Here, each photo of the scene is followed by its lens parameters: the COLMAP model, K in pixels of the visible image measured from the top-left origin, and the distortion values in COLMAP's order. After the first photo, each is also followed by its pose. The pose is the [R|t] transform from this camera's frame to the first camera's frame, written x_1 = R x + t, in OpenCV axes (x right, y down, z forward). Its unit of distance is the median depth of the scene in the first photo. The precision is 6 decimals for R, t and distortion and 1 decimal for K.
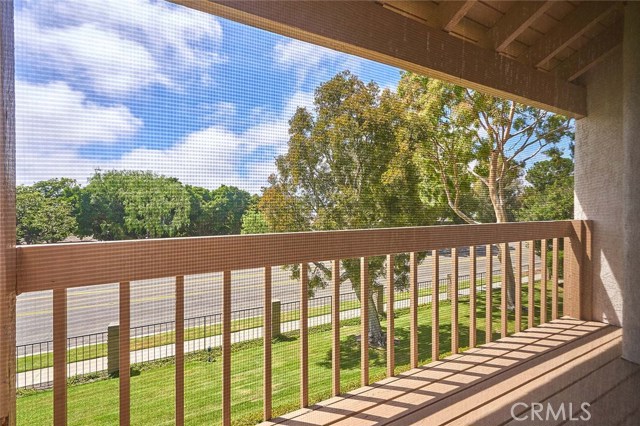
lens RADIAL K [[289.9, 0, 317.9], [0, 289.9, 213.5], [0, 0, 1]] dist [-0.002205, 0.001288]
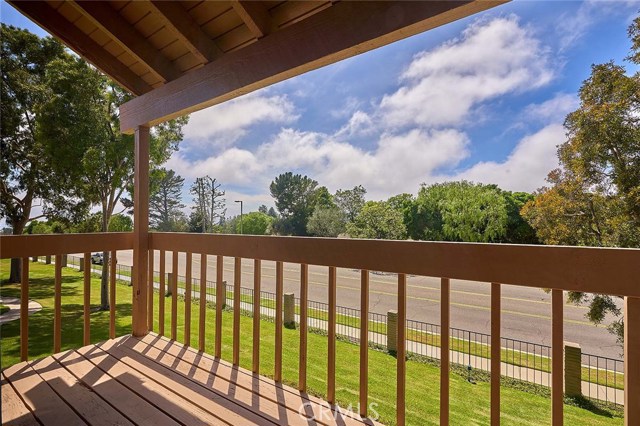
lens RADIAL K [[289.9, 0, 318.0], [0, 289.9, 210.4], [0, 0, 1]] dist [-0.002205, 0.001288]
pose [[0.484655, -0.022449, -0.874417, 0.191537], [-0.012164, 0.999401, -0.032399, -0.001531], [0.874621, 0.026339, 0.484092, 0.097583]]
